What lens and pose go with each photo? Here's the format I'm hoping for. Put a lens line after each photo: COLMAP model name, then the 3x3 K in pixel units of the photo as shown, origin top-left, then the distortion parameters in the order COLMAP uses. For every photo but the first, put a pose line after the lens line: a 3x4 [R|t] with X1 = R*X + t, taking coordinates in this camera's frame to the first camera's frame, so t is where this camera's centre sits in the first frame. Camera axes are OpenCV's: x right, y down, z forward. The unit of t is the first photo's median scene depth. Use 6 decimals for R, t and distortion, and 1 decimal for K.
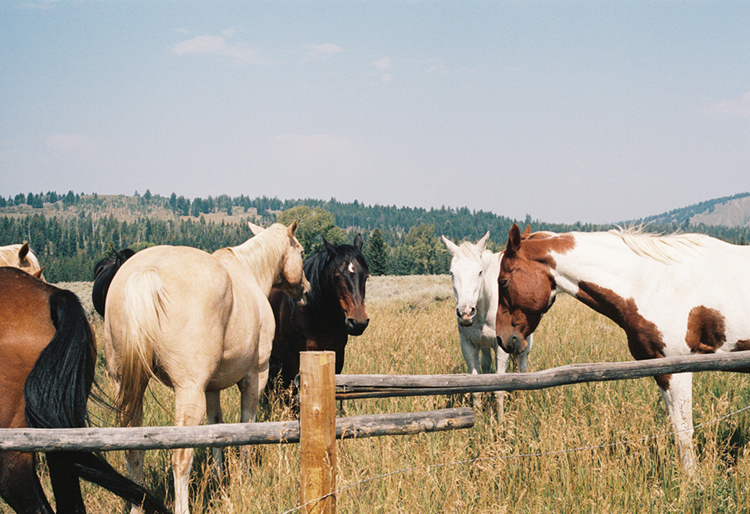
lens RADIAL K [[1187.3, 0, 392.7], [0, 1187.3, 255.2], [0, 0, 1]] dist [-0.052363, -0.199571]
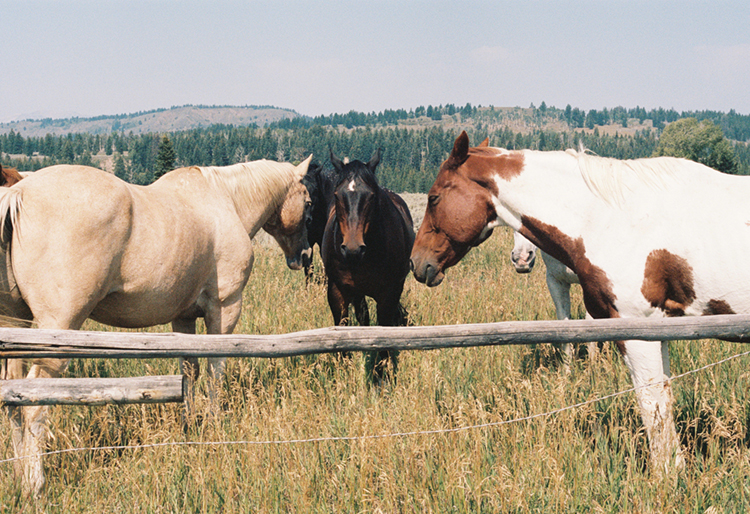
lens RADIAL K [[1187.3, 0, 392.7], [0, 1187.3, 255.2], [0, 0, 1]] dist [-0.052363, -0.199571]
pose [[0.945824, 0.032919, -0.323006, 0.338834], [-0.008963, 0.997115, 0.075374, -0.008355], [0.324555, -0.068396, 0.943391, 0.240047]]
